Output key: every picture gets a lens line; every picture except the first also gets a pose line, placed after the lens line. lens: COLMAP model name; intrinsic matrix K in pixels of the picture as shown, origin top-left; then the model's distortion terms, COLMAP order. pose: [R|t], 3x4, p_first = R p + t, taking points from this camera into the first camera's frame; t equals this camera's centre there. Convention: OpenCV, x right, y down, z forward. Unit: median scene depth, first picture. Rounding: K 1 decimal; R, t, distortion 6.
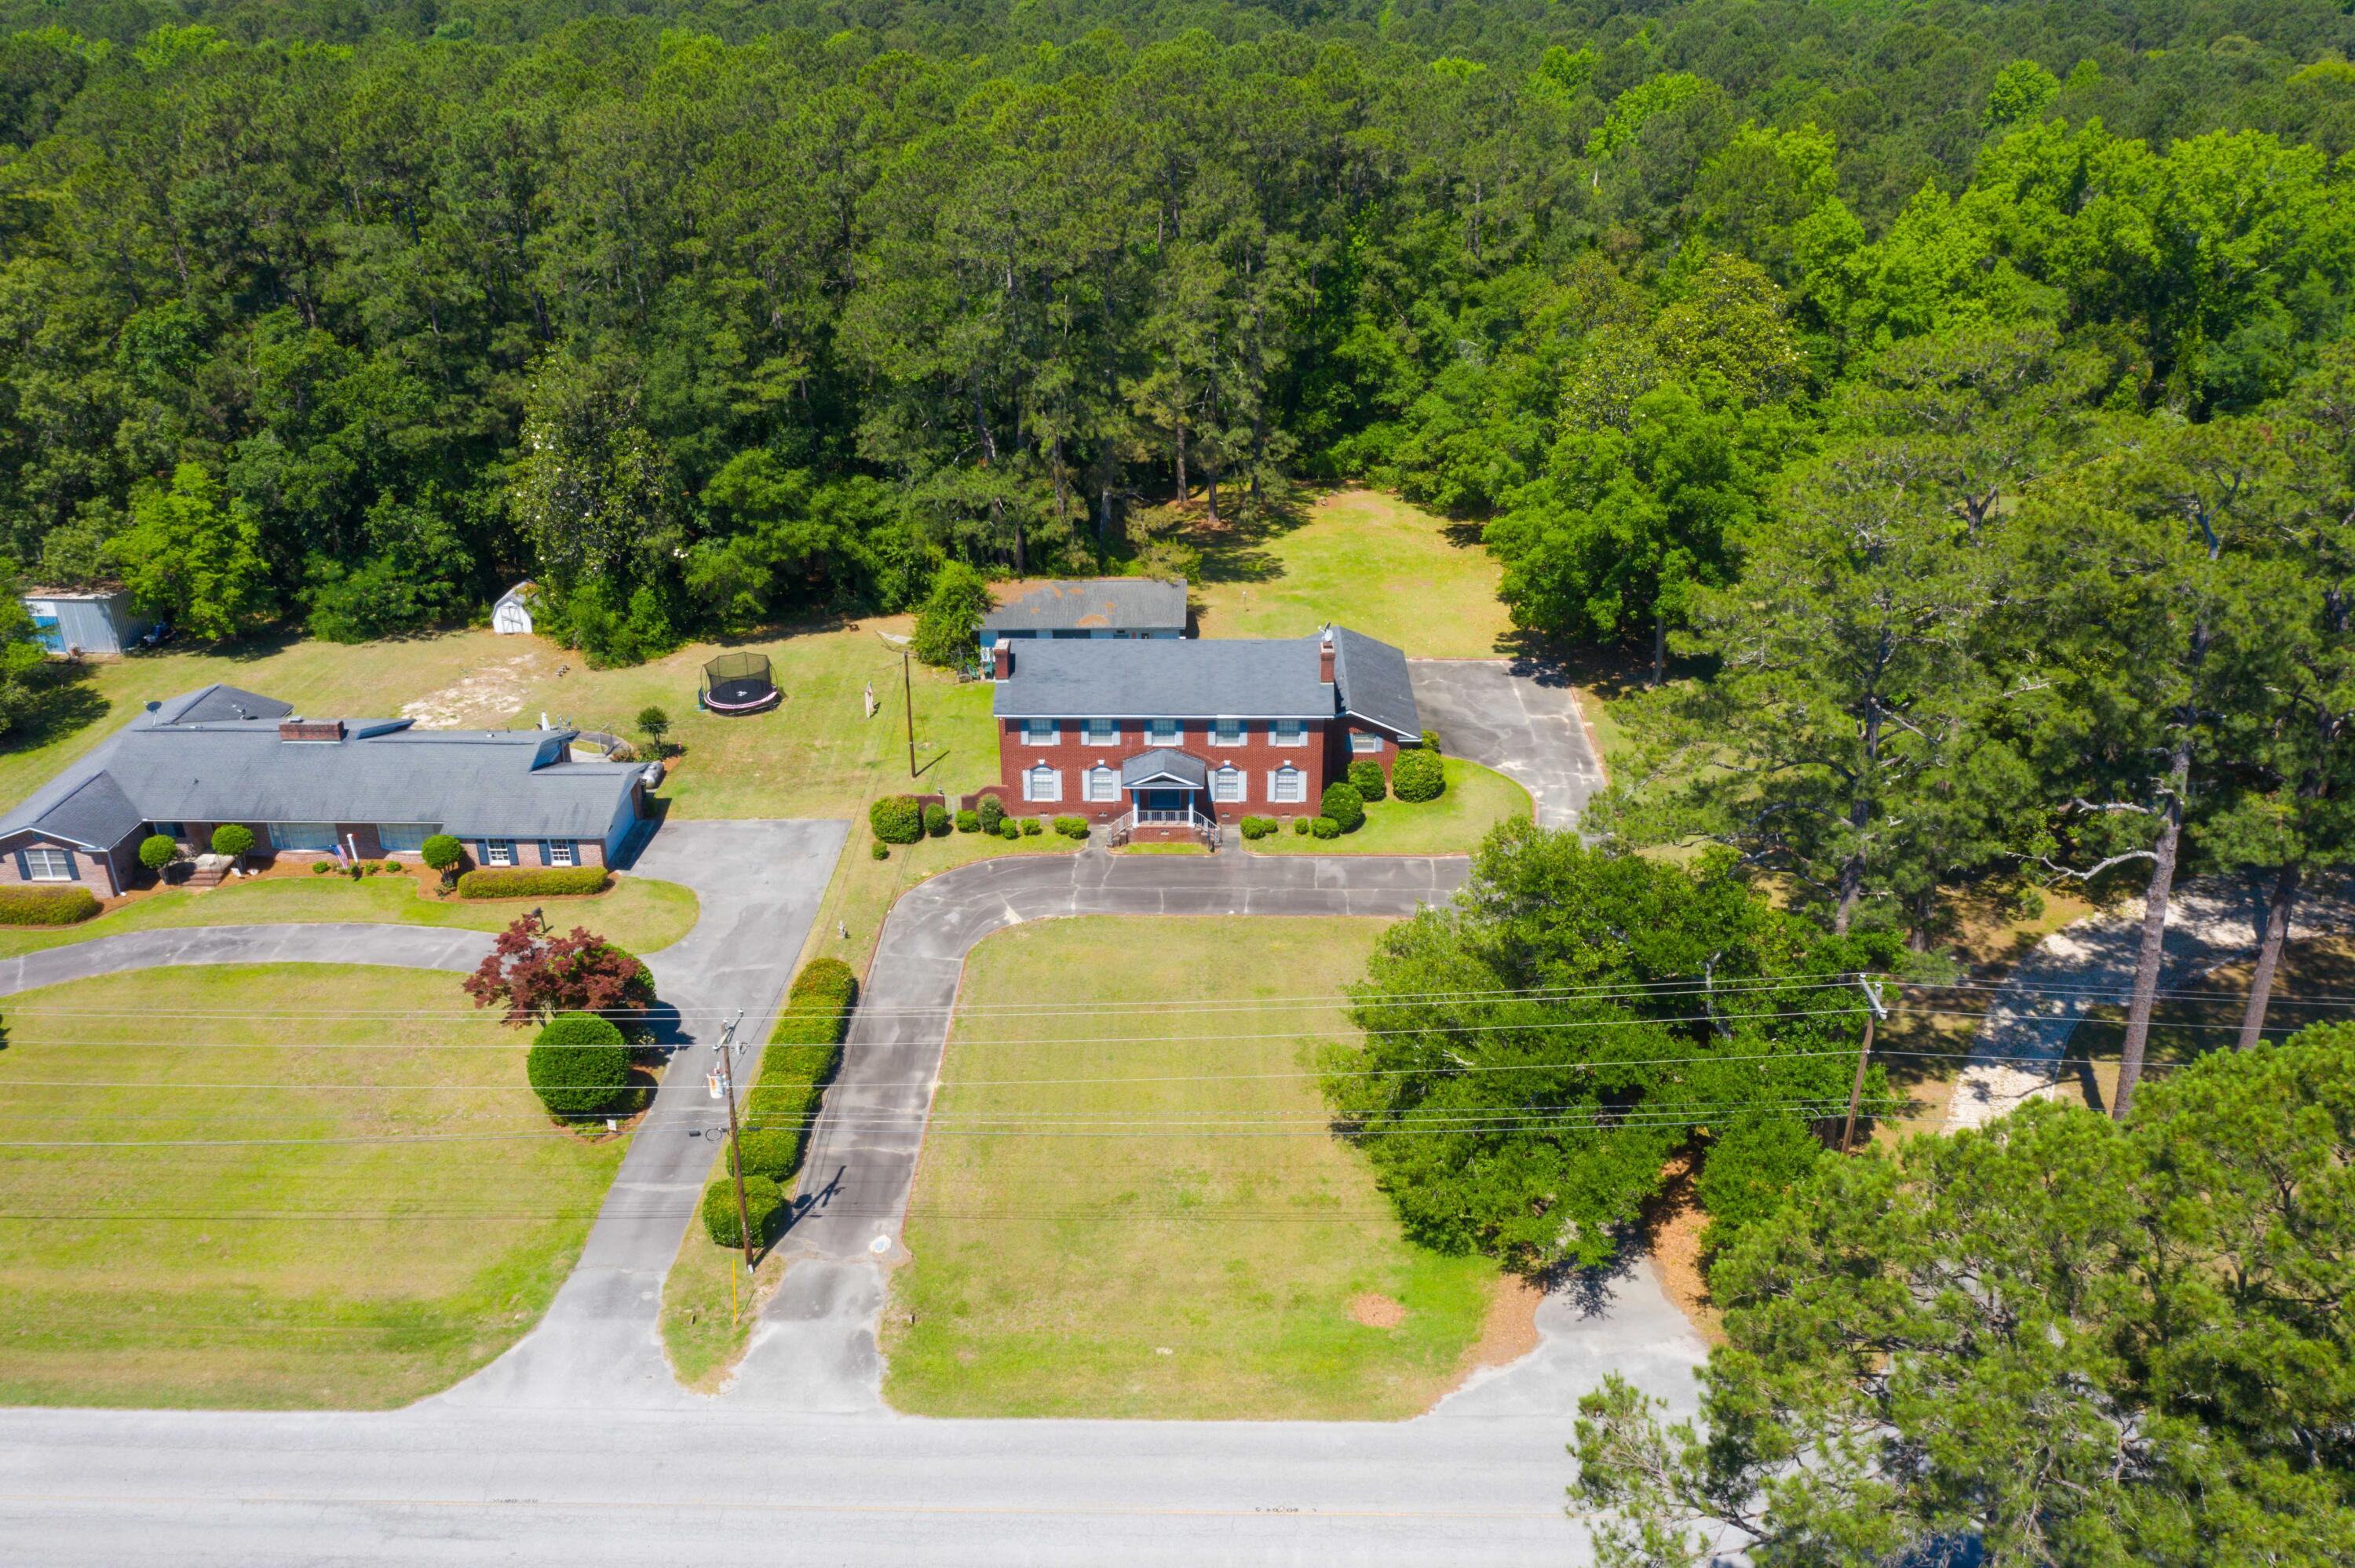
lens RADIAL K [[1870.1, 0, 1176.4], [0, 1870.1, 767.3], [0, 0, 1]] dist [-0.006583, 0.006161]
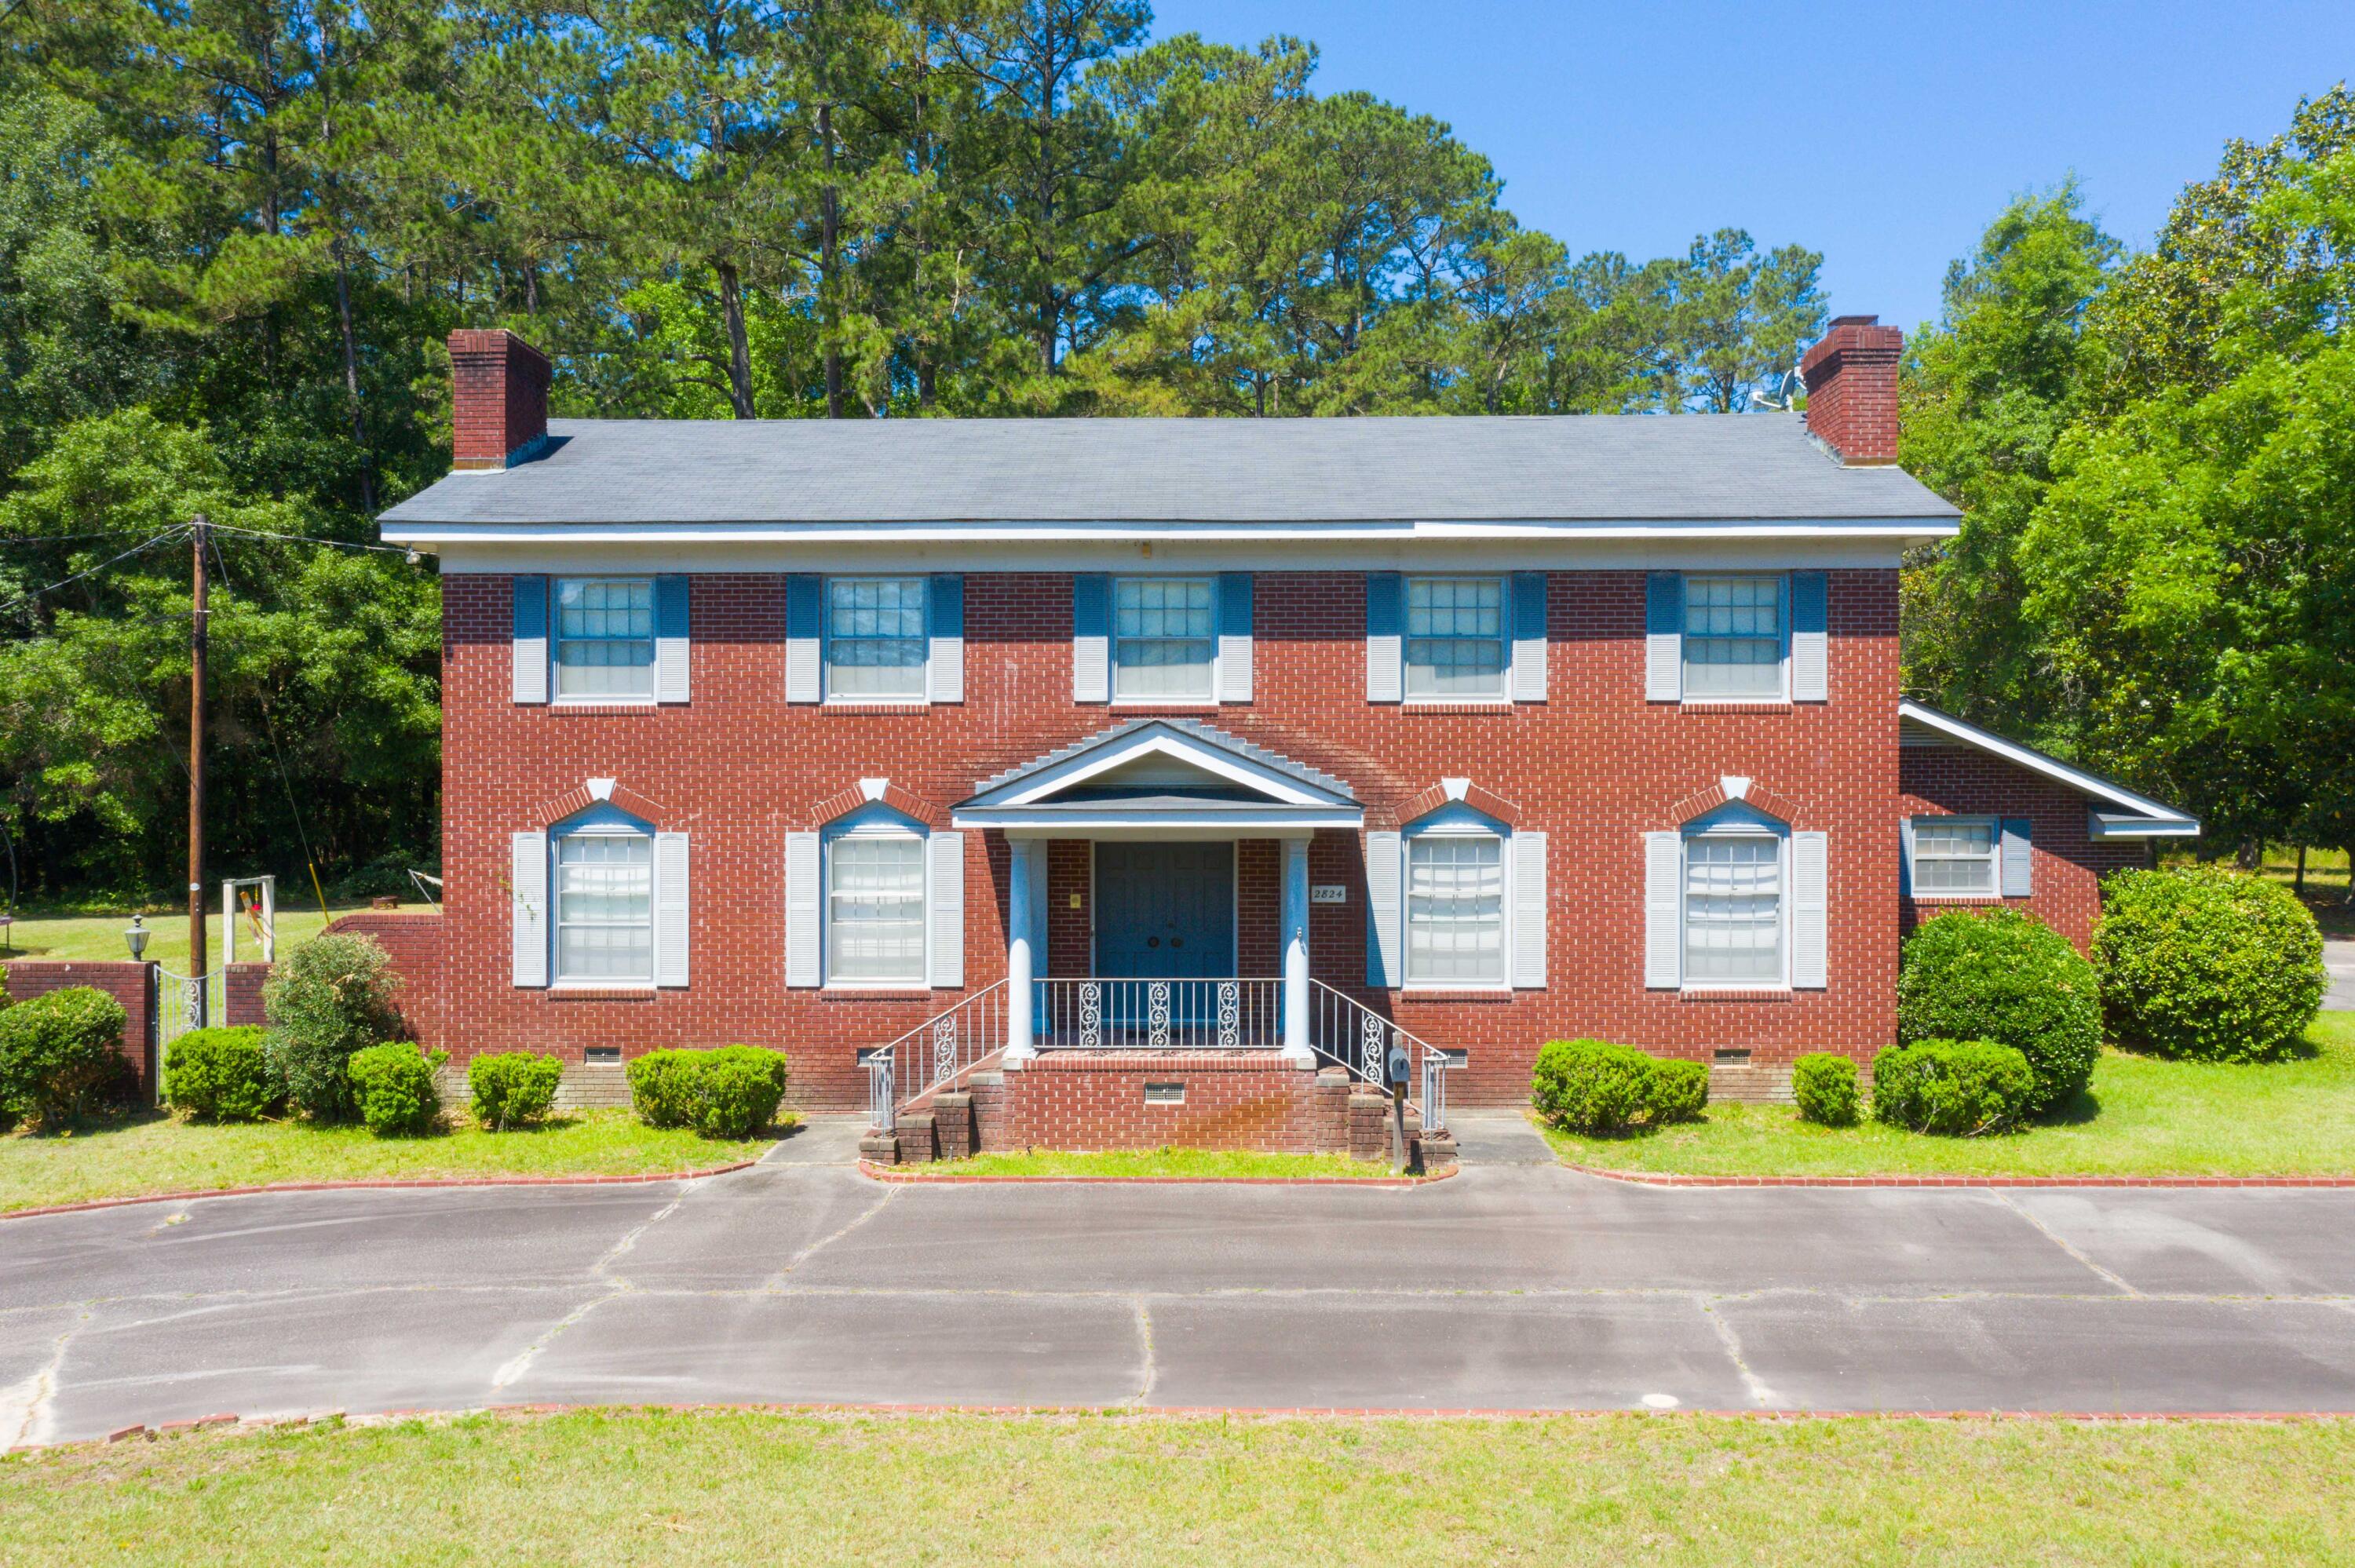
lens RADIAL K [[1870.1, 0, 1189.5], [0, 1870.1, 772.9], [0, 0, 1]] dist [-0.006583, 0.006161]
pose [[0.999942, 0.007655, 0.007586, -0.005197], [-0.003744, 0.906771, -0.421606, 0.085472], [-0.010106, 0.421553, 0.906747, 0.787667]]
